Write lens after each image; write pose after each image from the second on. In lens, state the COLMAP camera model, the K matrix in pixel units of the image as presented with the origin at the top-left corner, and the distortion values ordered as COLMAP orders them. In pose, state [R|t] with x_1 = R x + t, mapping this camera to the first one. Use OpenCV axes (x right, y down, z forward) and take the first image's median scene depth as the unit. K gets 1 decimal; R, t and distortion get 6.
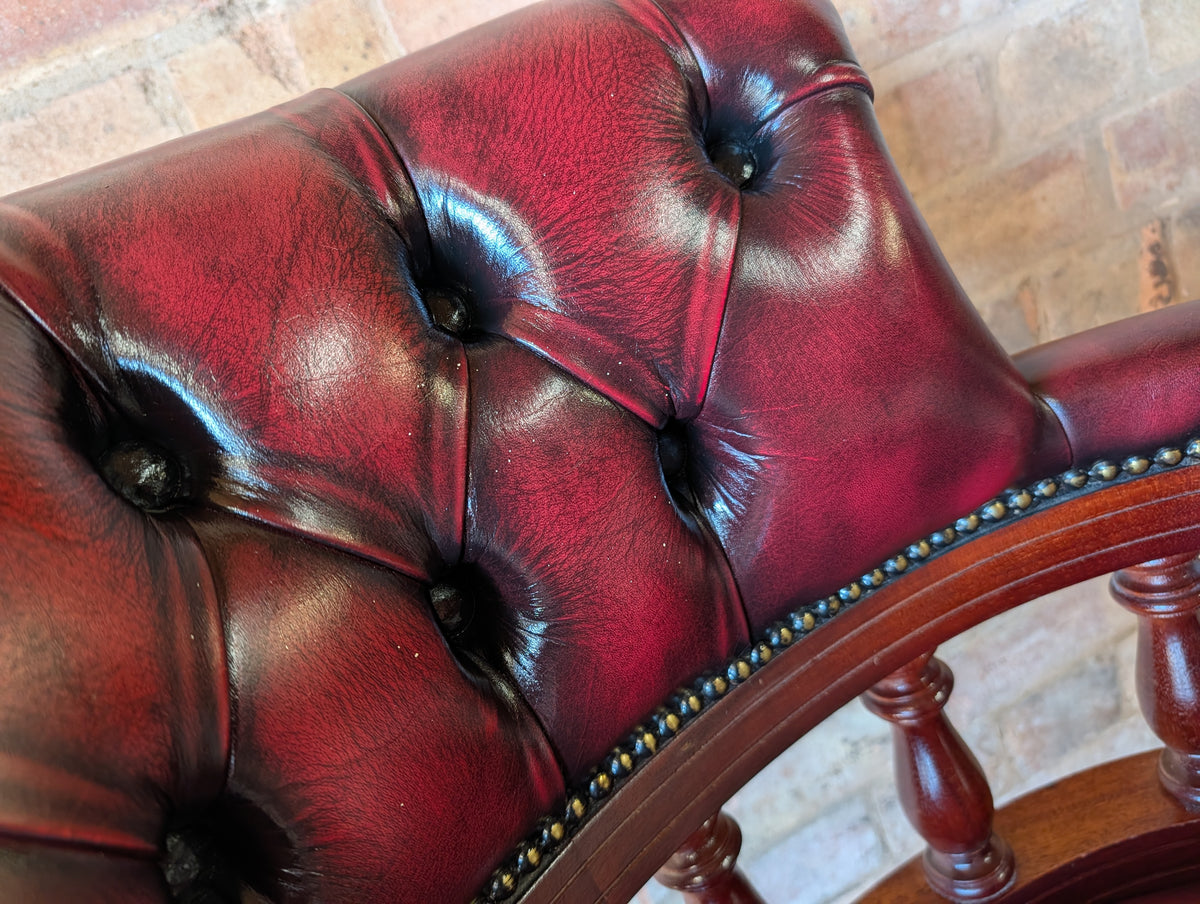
lens RADIAL K [[900.2, 0, 588.9], [0, 900.2, 452.7], [0, 0, 1]] dist [-0.009184, -0.005902]
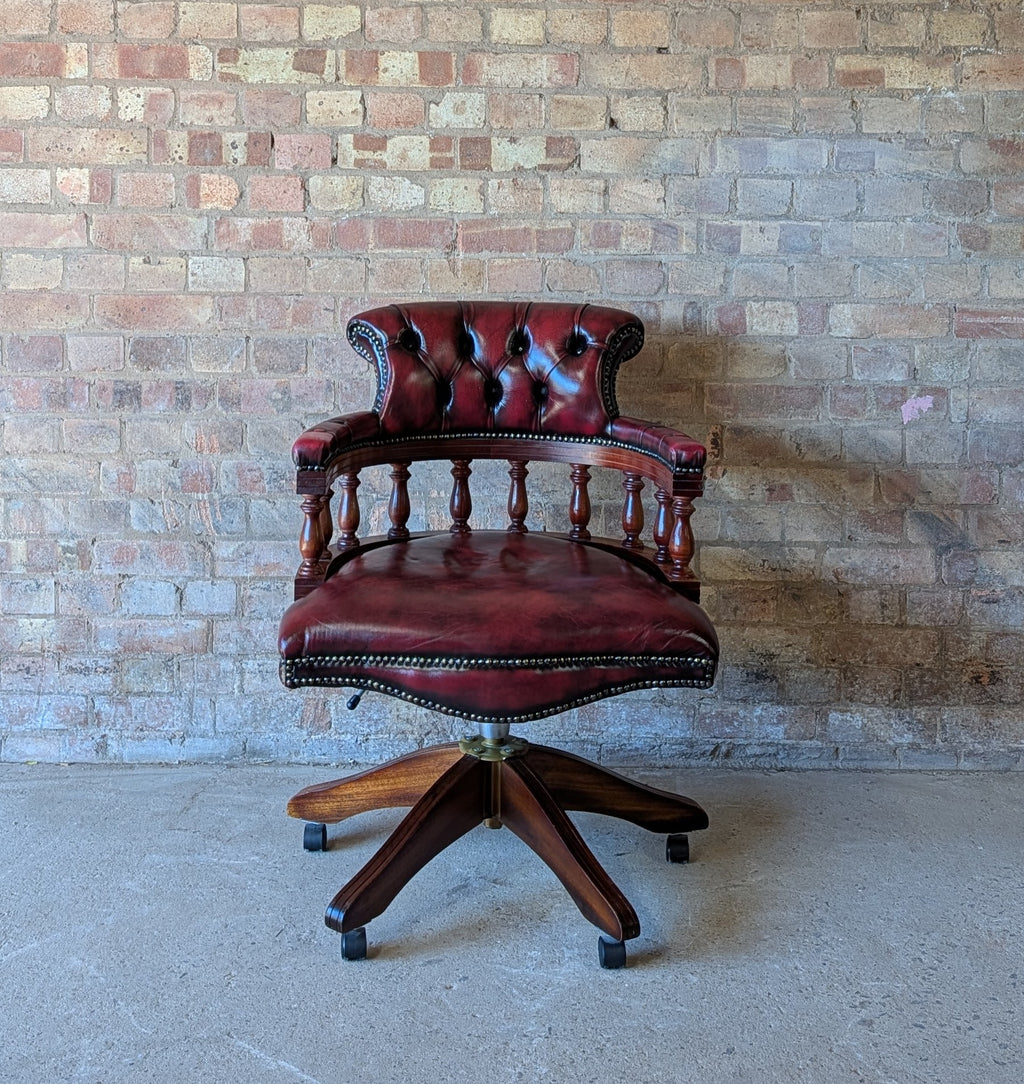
lens RADIAL K [[1556.6, 0, 492.7], [0, 1556.6, 257.3], [0, 0, 1]] dist [0.181838, -0.631720]
pose [[0.879739, 0.399818, -0.257304, 1.774723], [-0.446653, 0.880465, -0.159003, 0.596386], [0.162975, 0.254807, 0.953159, -6.372398]]
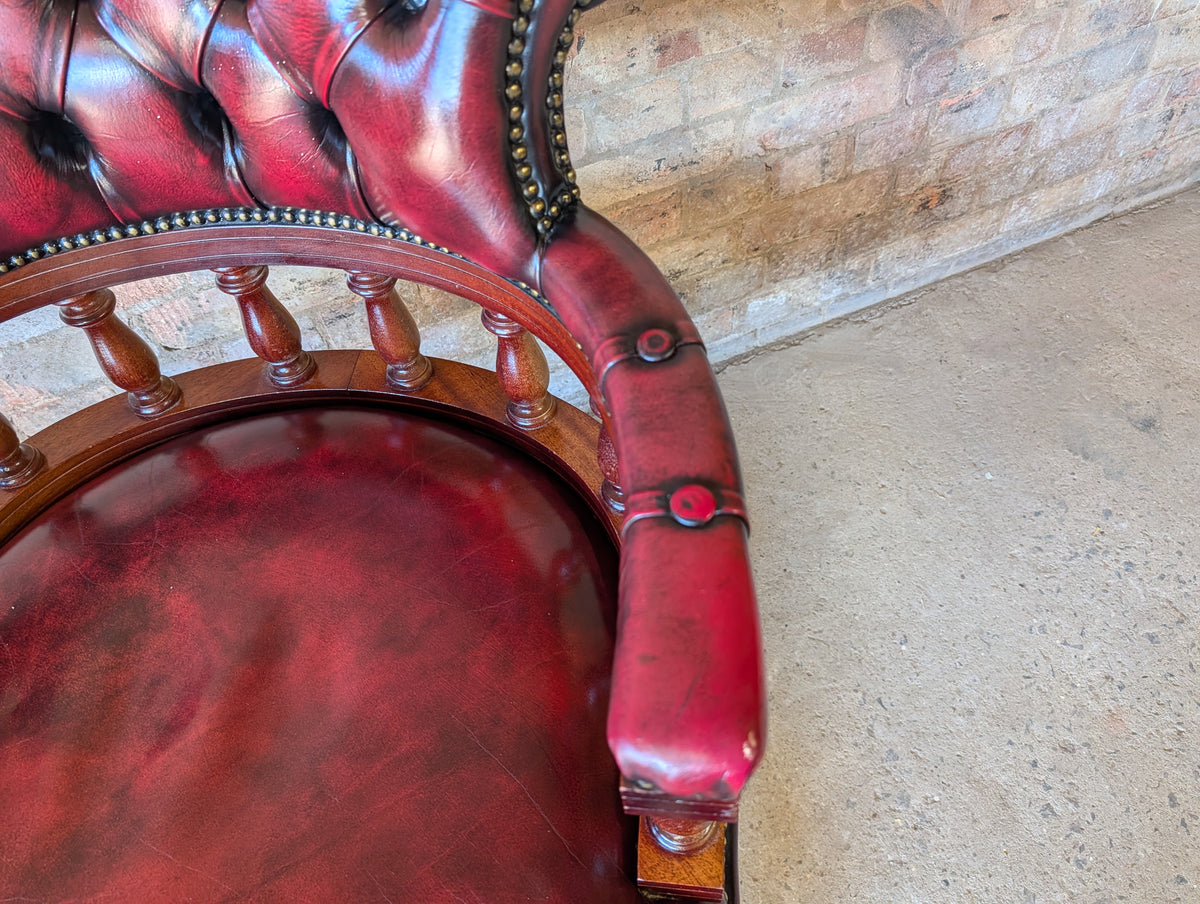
lens RADIAL K [[872.5, 0, 616.3], [0, 872.5, 447.2], [0, 0, 1]] dist [0.001060, -0.000841]
pose [[0.953063, 0.104951, 0.284000, 0.731064], [-0.243436, 0.823351, 0.512671, -0.572634], [-0.180026, -0.557744, 0.810255, -0.751383]]
